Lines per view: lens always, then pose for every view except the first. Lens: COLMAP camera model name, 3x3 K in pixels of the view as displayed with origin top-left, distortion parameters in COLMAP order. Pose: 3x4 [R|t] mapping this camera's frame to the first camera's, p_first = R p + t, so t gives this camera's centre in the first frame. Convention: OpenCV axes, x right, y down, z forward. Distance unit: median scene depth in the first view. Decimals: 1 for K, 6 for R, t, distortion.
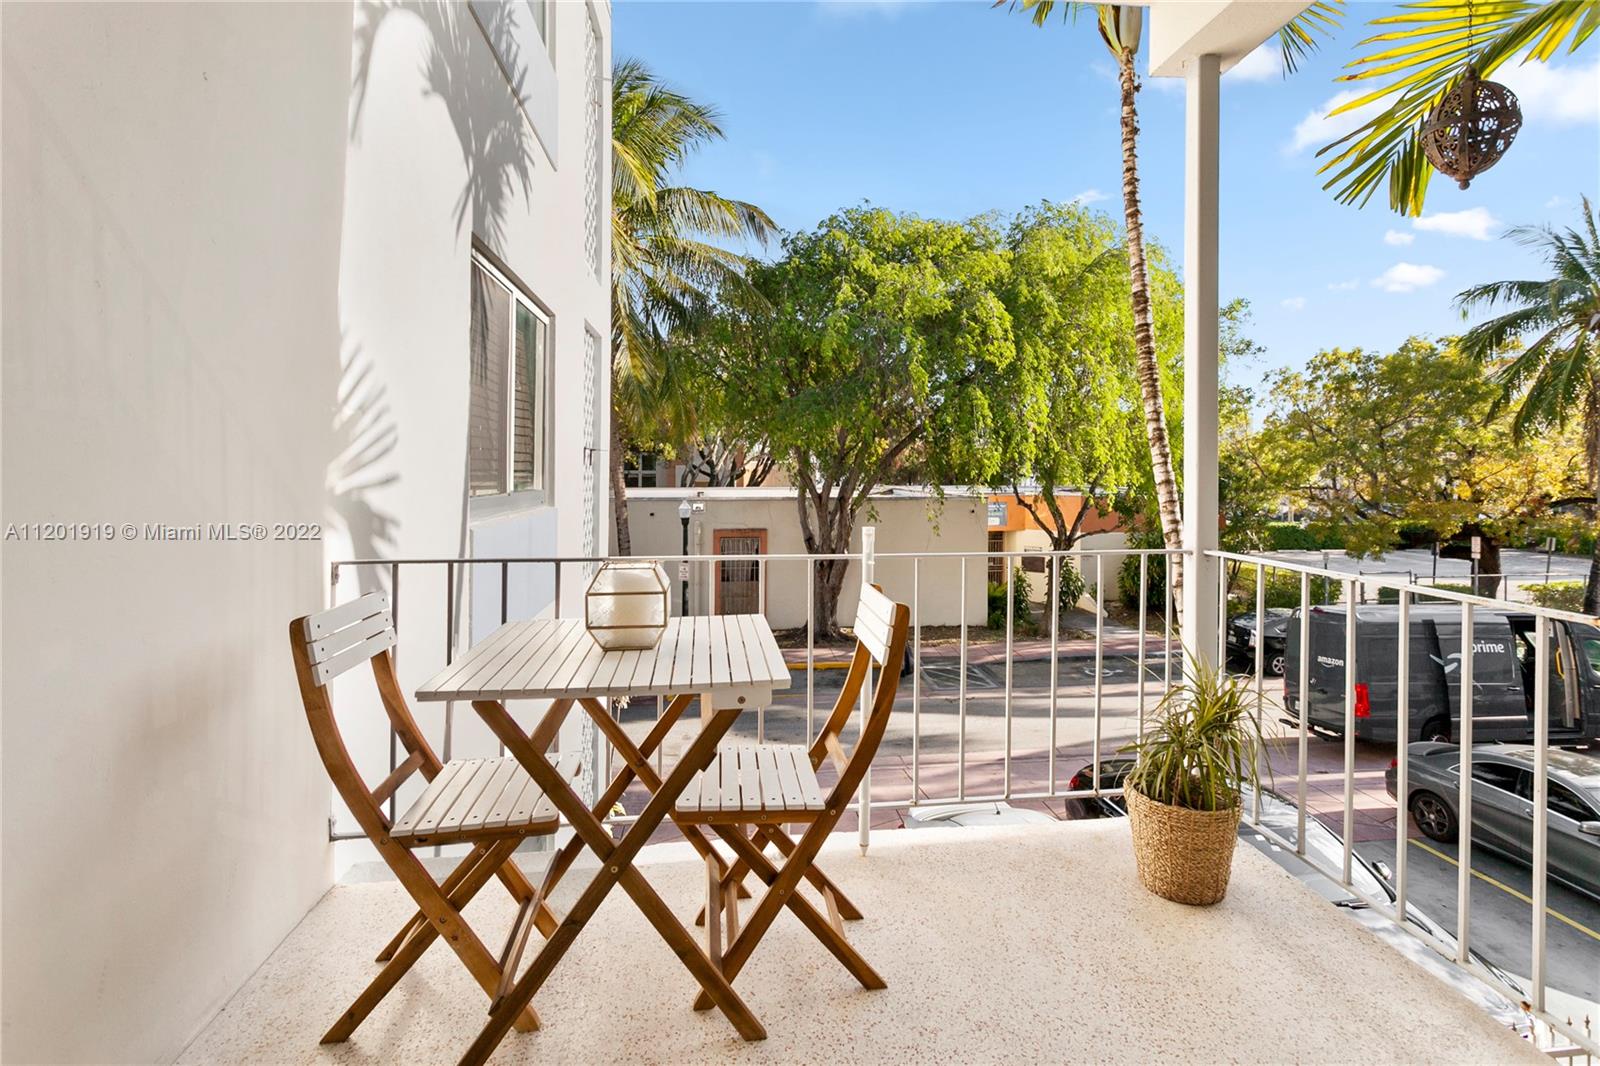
lens RADIAL K [[783.7, 0, 804.7], [0, 783.7, 473.2], [0, 0, 1]] dist [0.007845, -0.000018]
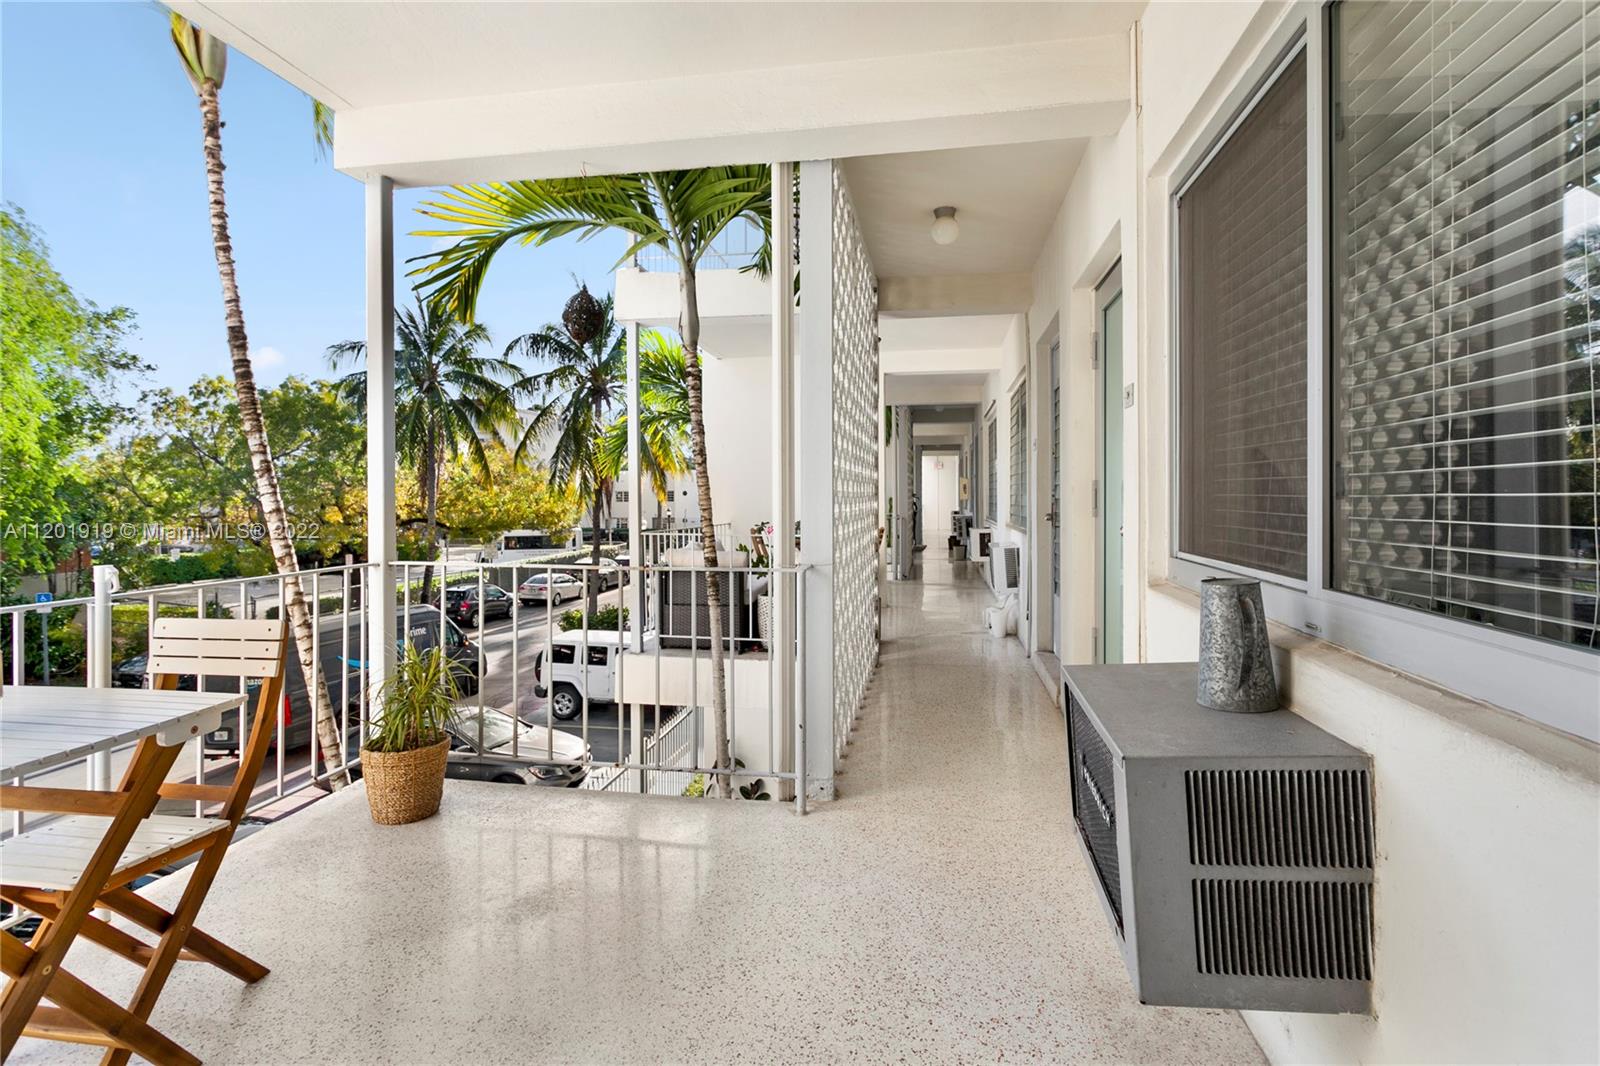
lens RADIAL K [[792.4, 0, 801.8], [0, 792.4, 500.2], [0, 0, 1]] dist [-0.000549, -0.000258]
pose [[0.300589, -0.006186, 0.953734, -0.332234], [0.007482, 0.999963, 0.004128, -0.002054], [-0.953724, 0.005895, 0.300624, -0.020657]]
